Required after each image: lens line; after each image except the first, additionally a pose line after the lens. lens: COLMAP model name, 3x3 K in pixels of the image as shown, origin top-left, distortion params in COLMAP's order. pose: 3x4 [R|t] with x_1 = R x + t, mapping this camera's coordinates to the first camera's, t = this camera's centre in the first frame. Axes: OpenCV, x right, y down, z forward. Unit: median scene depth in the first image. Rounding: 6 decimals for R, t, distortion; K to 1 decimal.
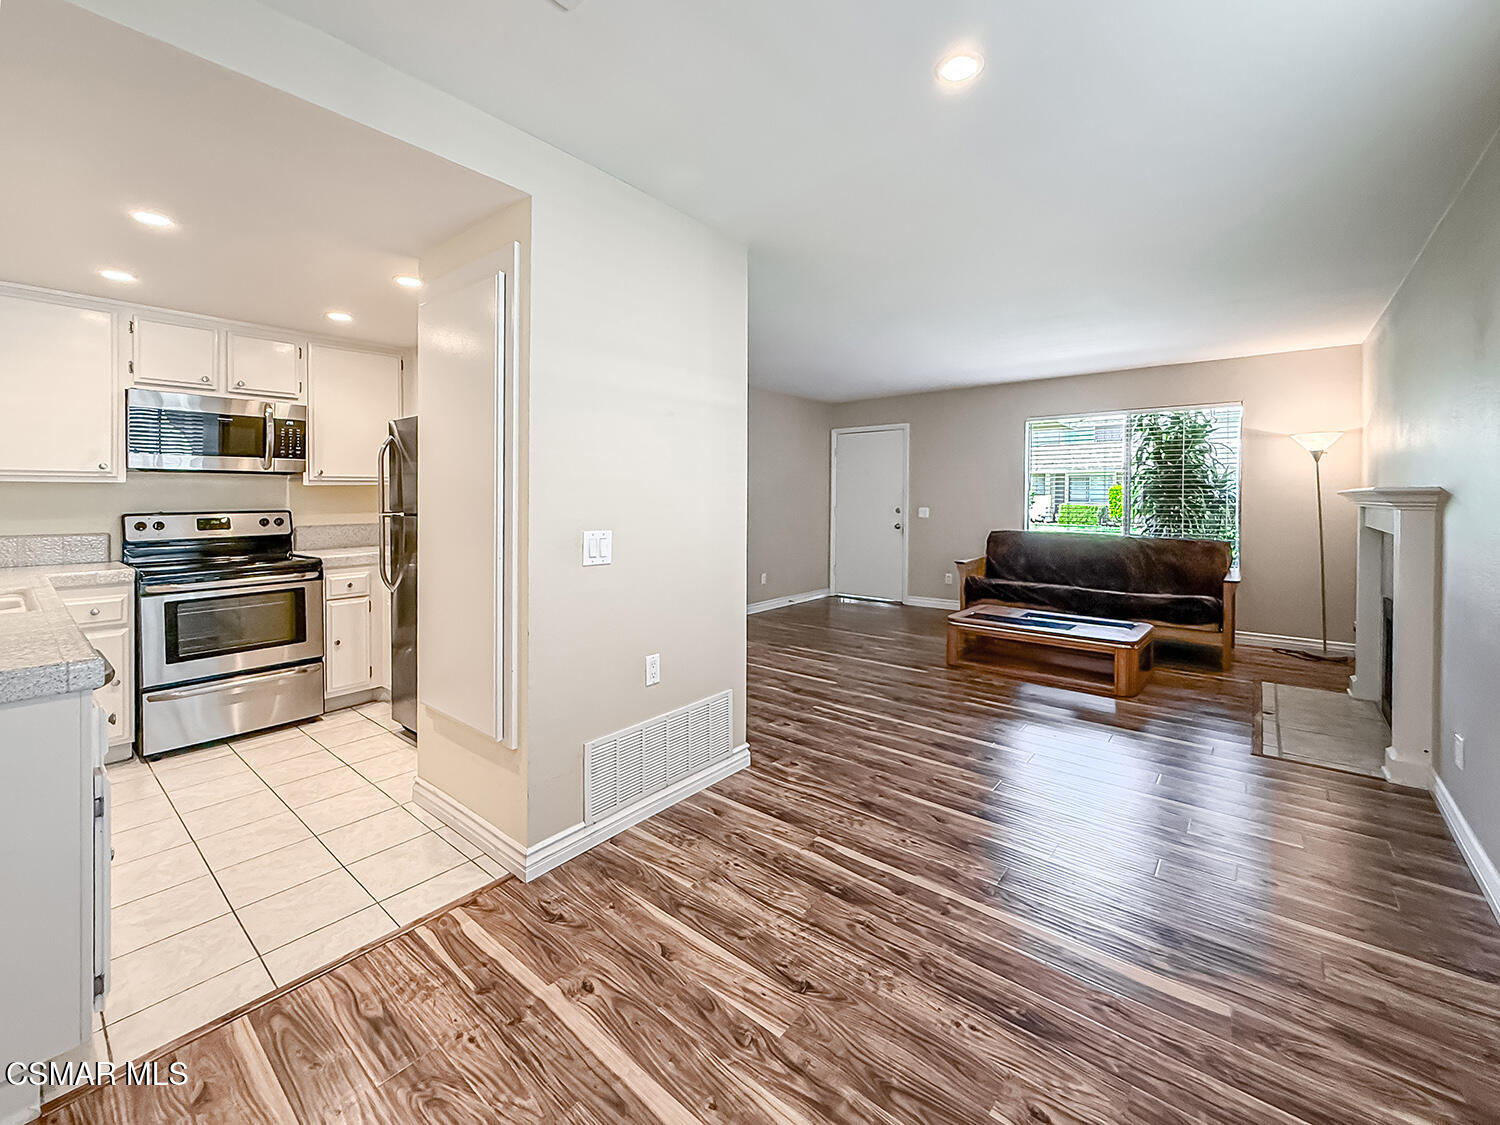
lens RADIAL K [[634.5, 0, 746.5], [0, 634.5, 490.8], [0, 0, 1]] dist [-0.000786, -0.000148]
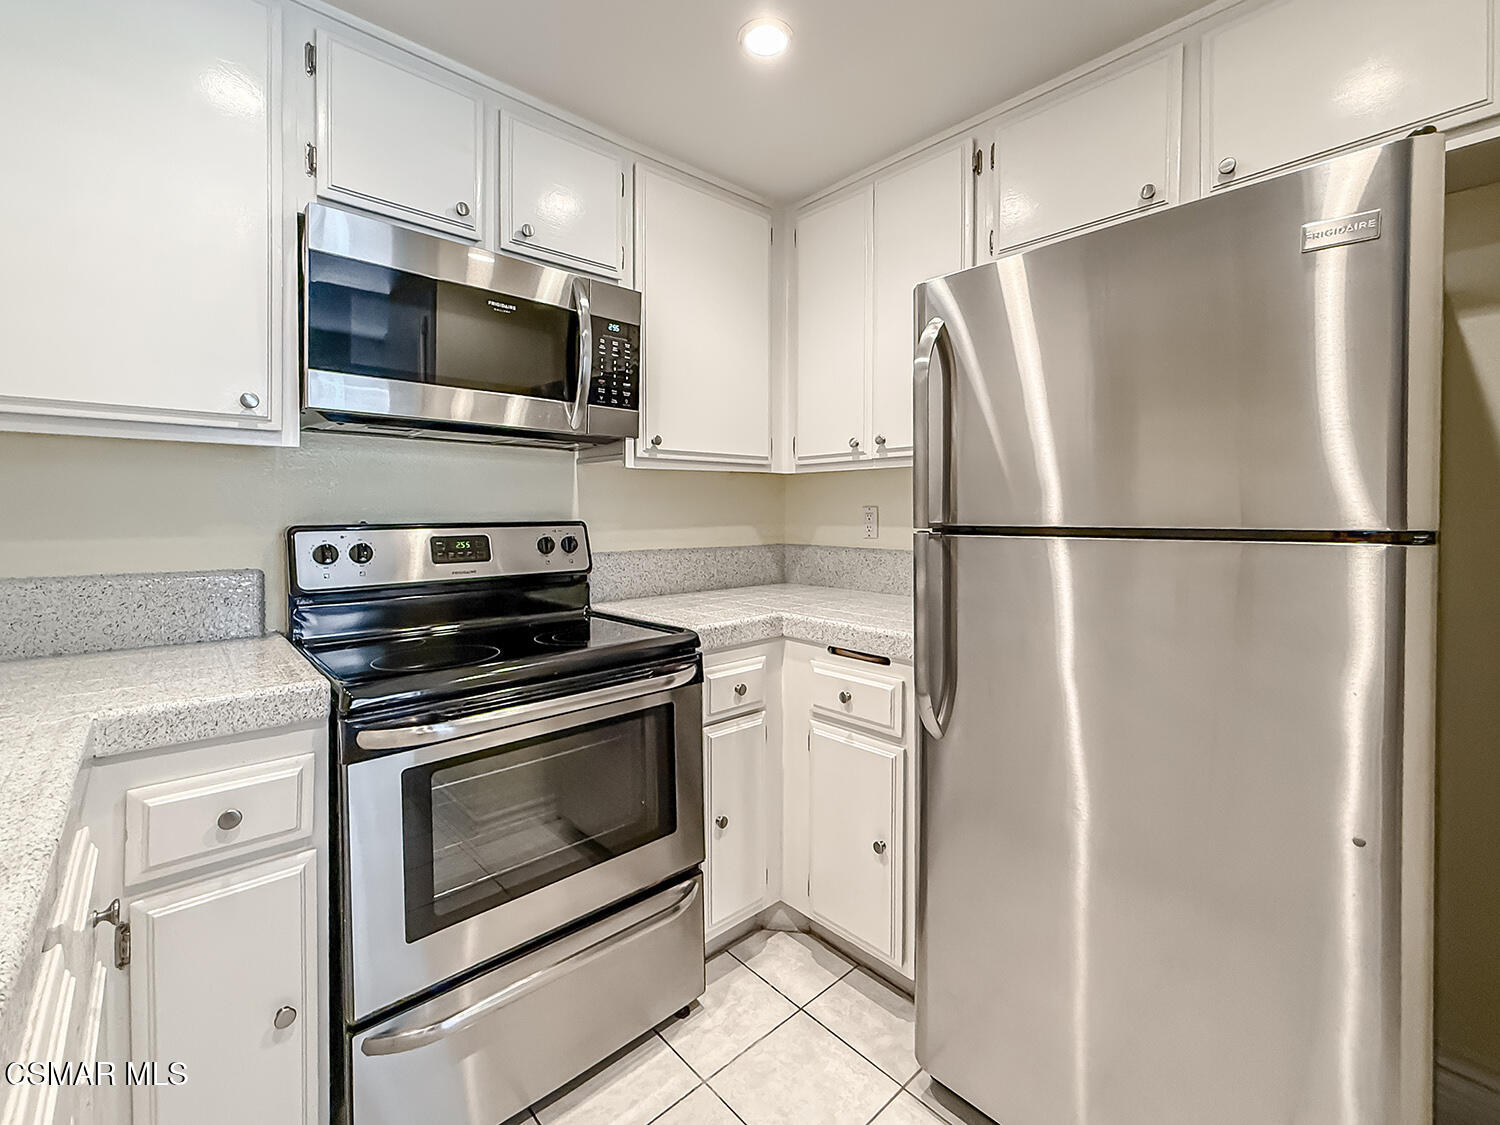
lens RADIAL K [[653.1, 0, 749.1], [0, 653.1, 511.9], [0, 0, 1]] dist [-0.001379, -0.000014]
pose [[0.990345, 0.002687, -0.138602, -0.585657], [-0.002021, 0.999986, 0.004949, 0.023069], [0.138613, -0.004621, 0.990336, 0.576718]]
